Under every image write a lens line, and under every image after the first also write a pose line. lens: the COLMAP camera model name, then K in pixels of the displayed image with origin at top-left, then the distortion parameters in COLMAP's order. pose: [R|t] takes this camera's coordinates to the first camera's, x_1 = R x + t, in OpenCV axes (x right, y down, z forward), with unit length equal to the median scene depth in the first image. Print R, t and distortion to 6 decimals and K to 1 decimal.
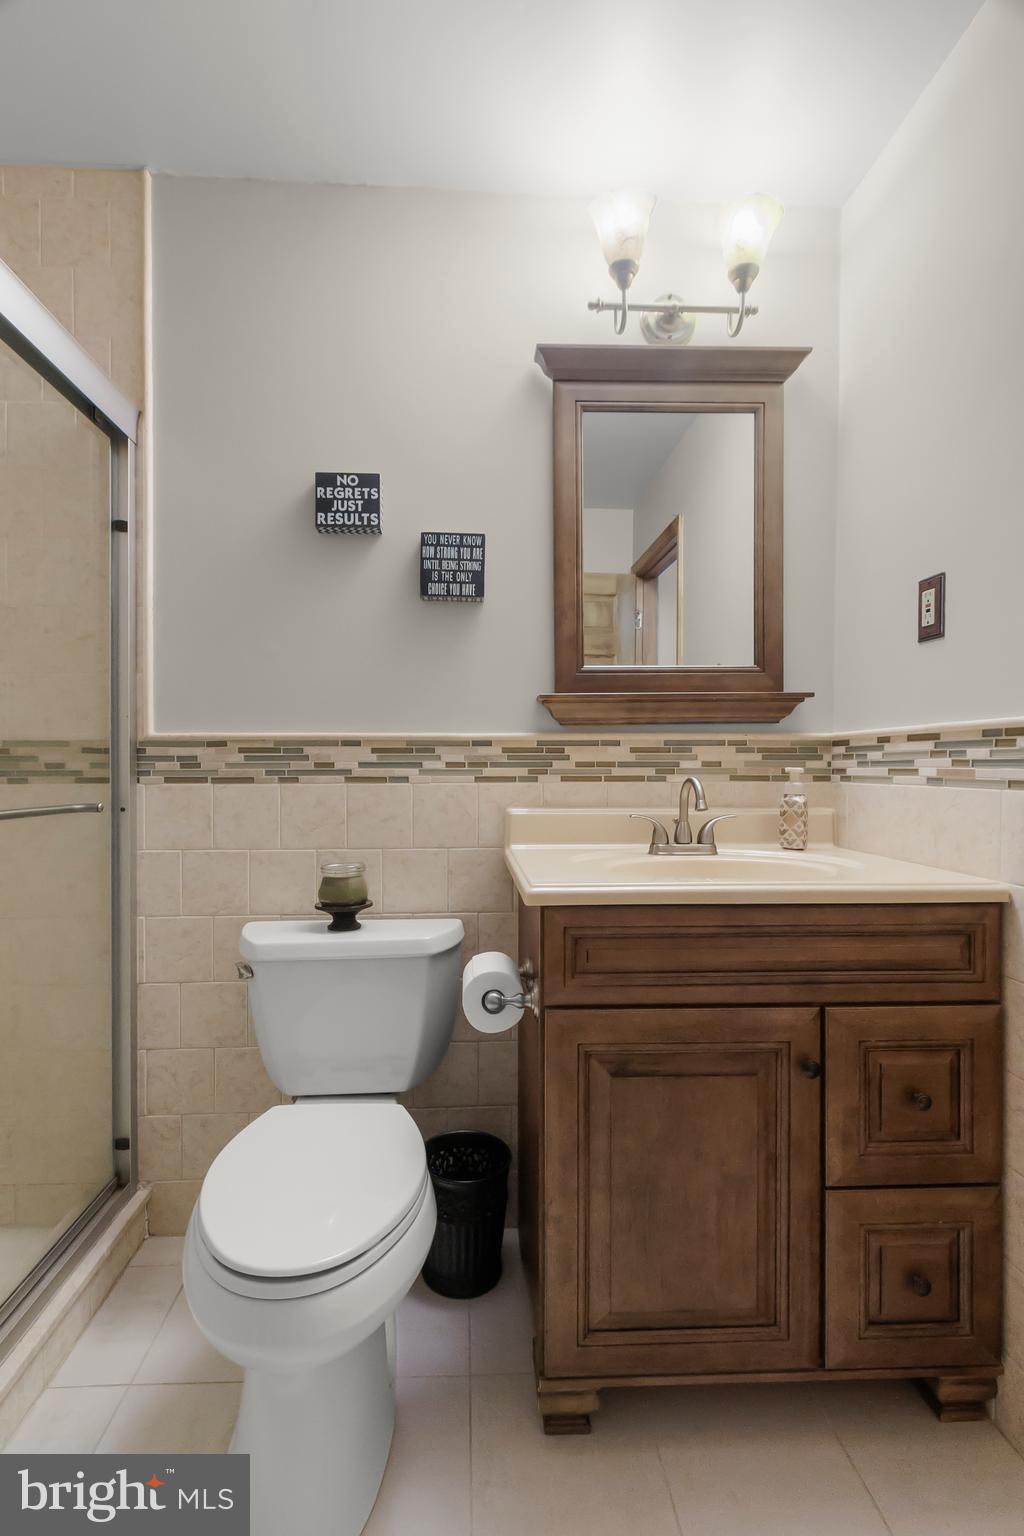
lens RADIAL K [[698.3, 0, 480.4], [0, 698.3, 777.4], [0, 0, 1]] dist [0.004755, -0.001526]
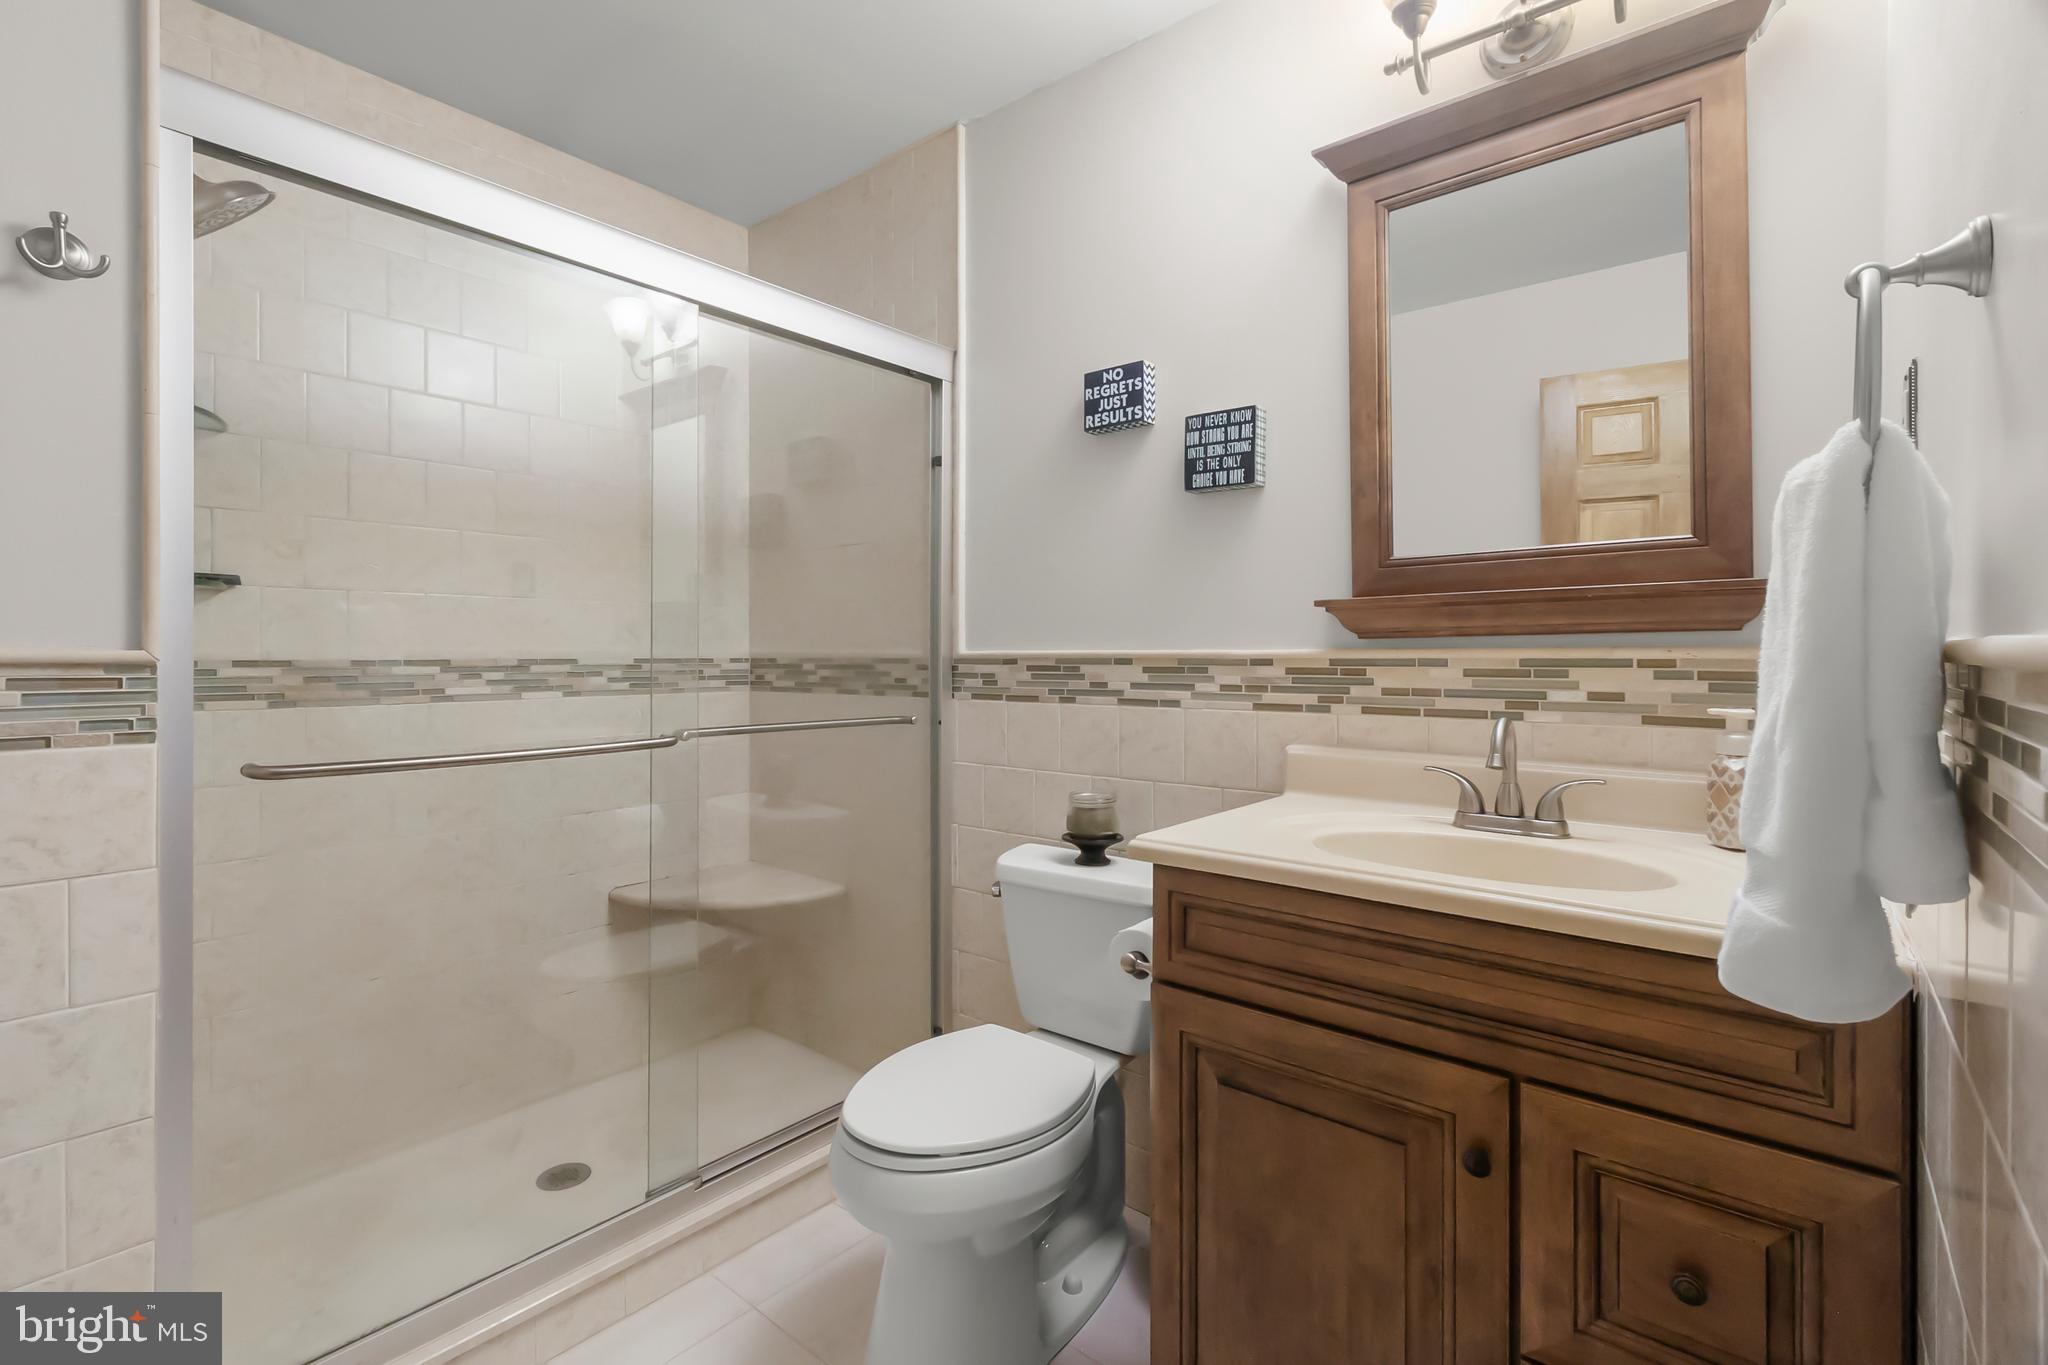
lens RADIAL K [[931.1, 0, 982.8], [0, 931.1, 656.4], [0, 0, 1]] dist [0.004755, -0.001526]
pose [[0.727108, 0.001566, -0.686521, 0.518227], [-0.008056, 0.999948, -0.006251, -0.047124], [0.686476, 0.010076, 0.727083, -0.000420]]
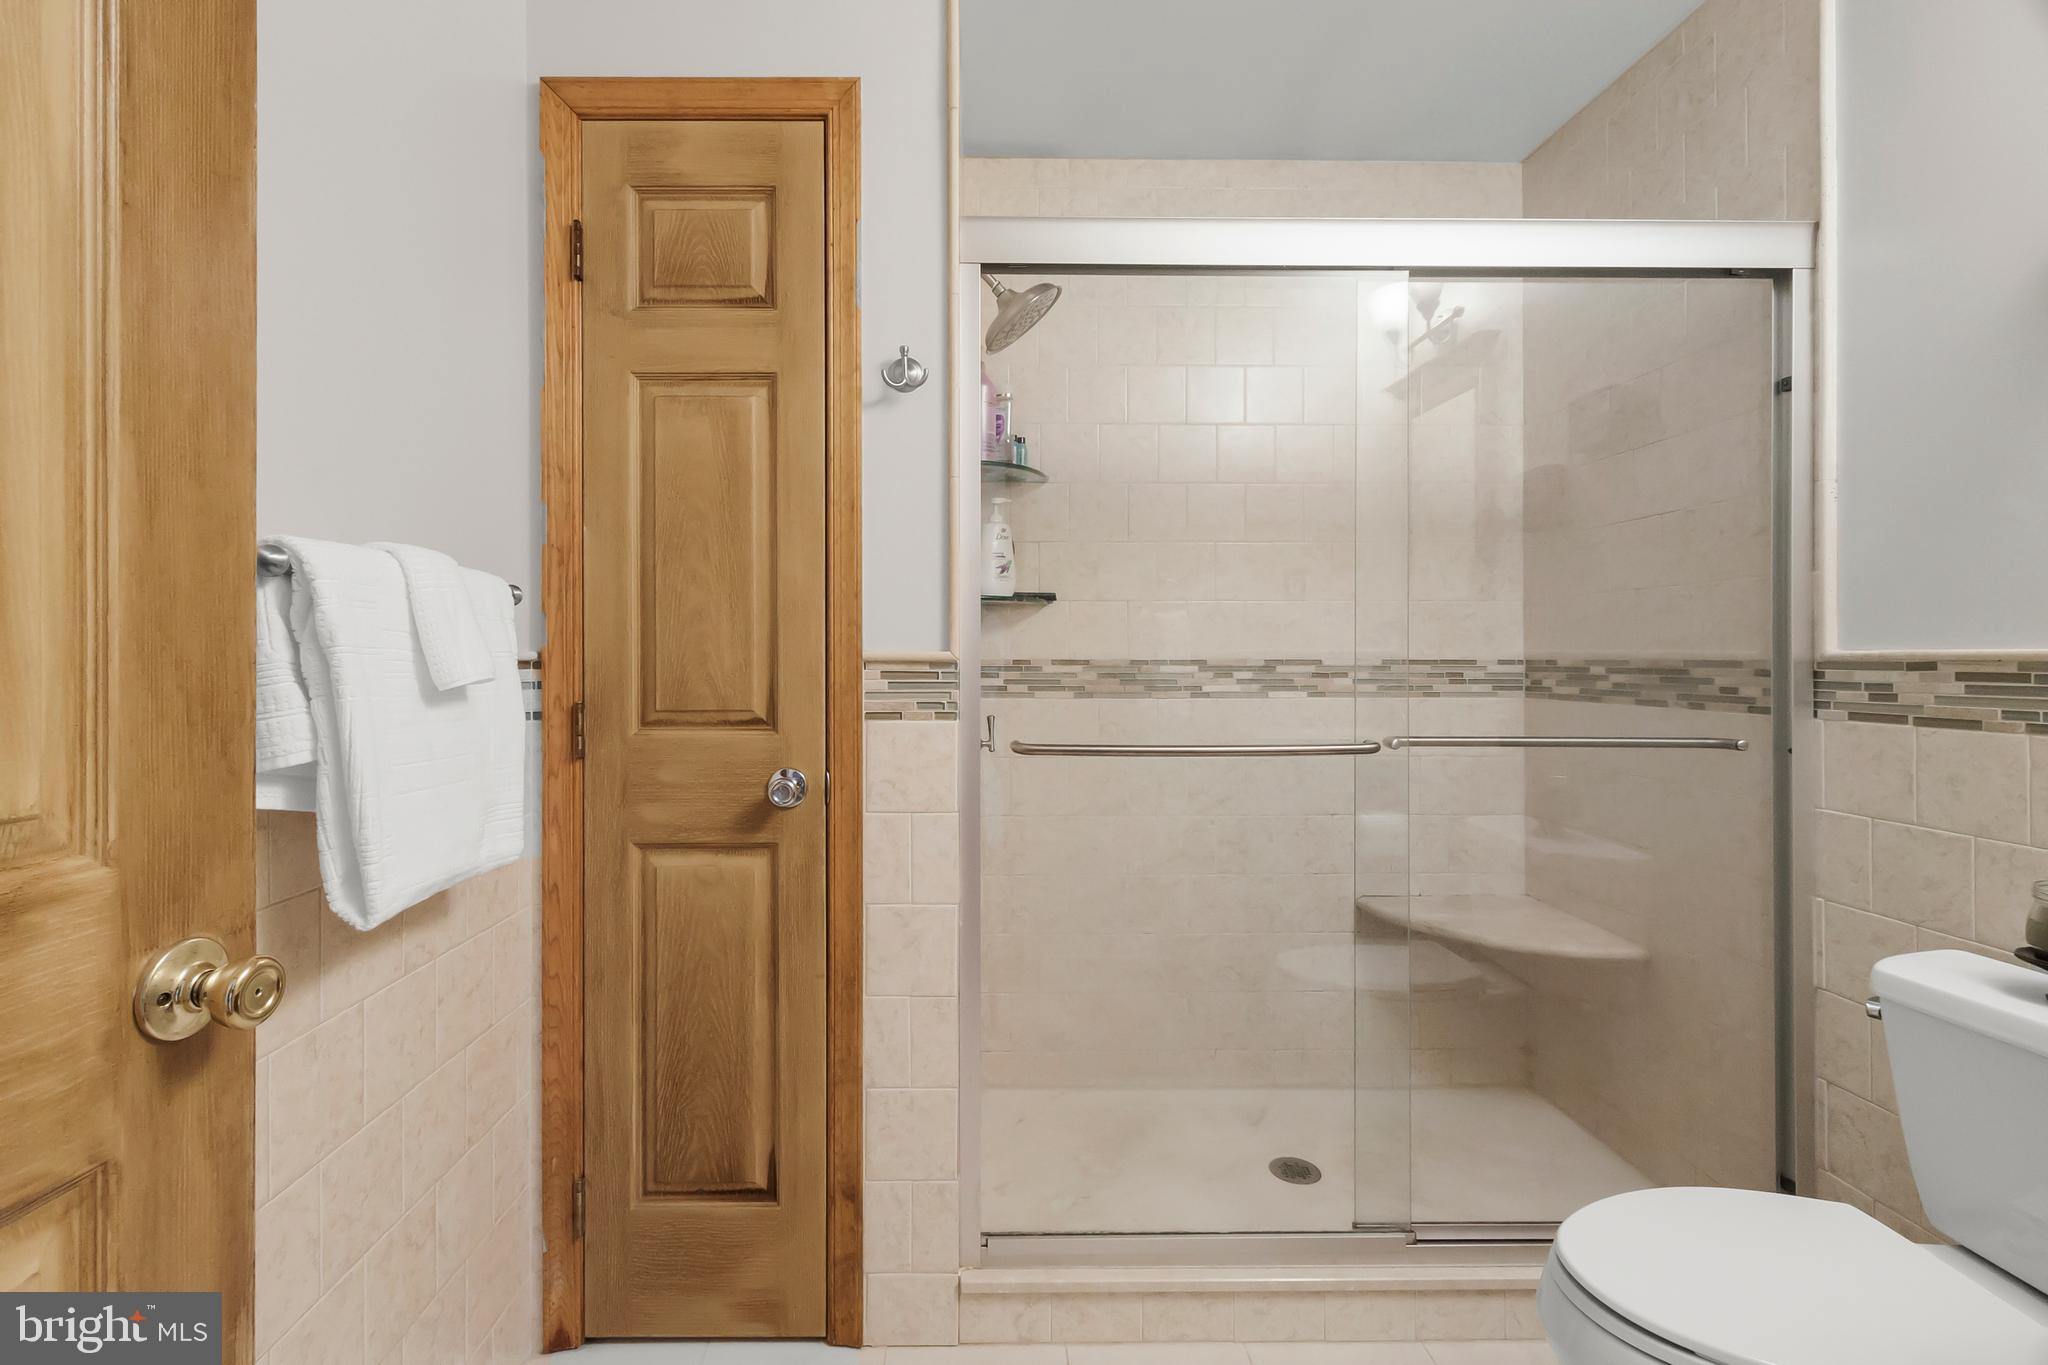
lens RADIAL K [[931.1, 0, 989.0], [0, 931.1, 654.9], [0, 0, 1]] dist [0.004755, -0.001526]
pose [[-0.022419, -0.000564, -0.999749, 0.529076], [-0.012035, 0.999928, -0.000294, -0.048158], [0.999676, 0.012025, -0.022424, 0.139563]]
